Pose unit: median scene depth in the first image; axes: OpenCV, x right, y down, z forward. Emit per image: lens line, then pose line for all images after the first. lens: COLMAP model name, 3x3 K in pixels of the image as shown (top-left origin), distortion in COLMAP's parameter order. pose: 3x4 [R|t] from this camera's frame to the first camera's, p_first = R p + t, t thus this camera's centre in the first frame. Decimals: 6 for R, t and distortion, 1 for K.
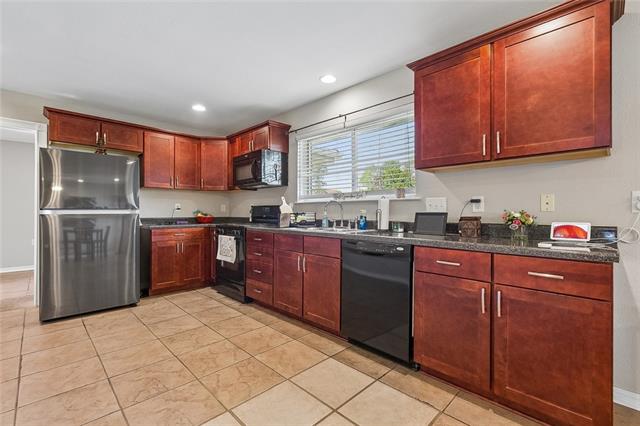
lens RADIAL K [[287.4, 0, 319.0], [0, 287.4, 212.6], [0, 0, 1]] dist [0.000621, 0.000515]
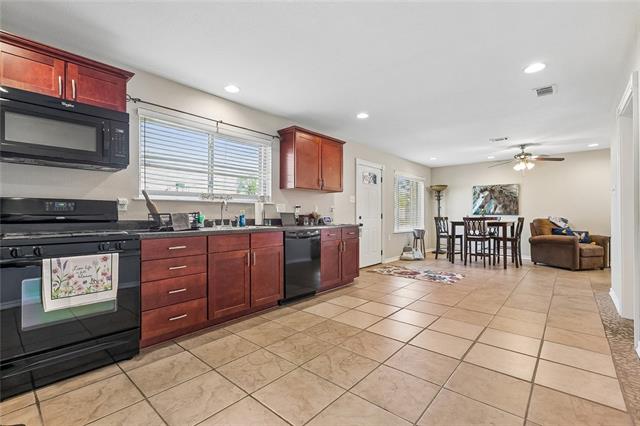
lens RADIAL K [[287.4, 0, 318.2], [0, 287.4, 214.8], [0, 0, 1]] dist [0.000621, 0.000515]
pose [[-0.074129, 0.001035, 0.997248, -1.073227], [0.005461, 0.999985, -0.000632, 0.012130], [-0.997234, 0.005399, -0.074134, 0.760452]]
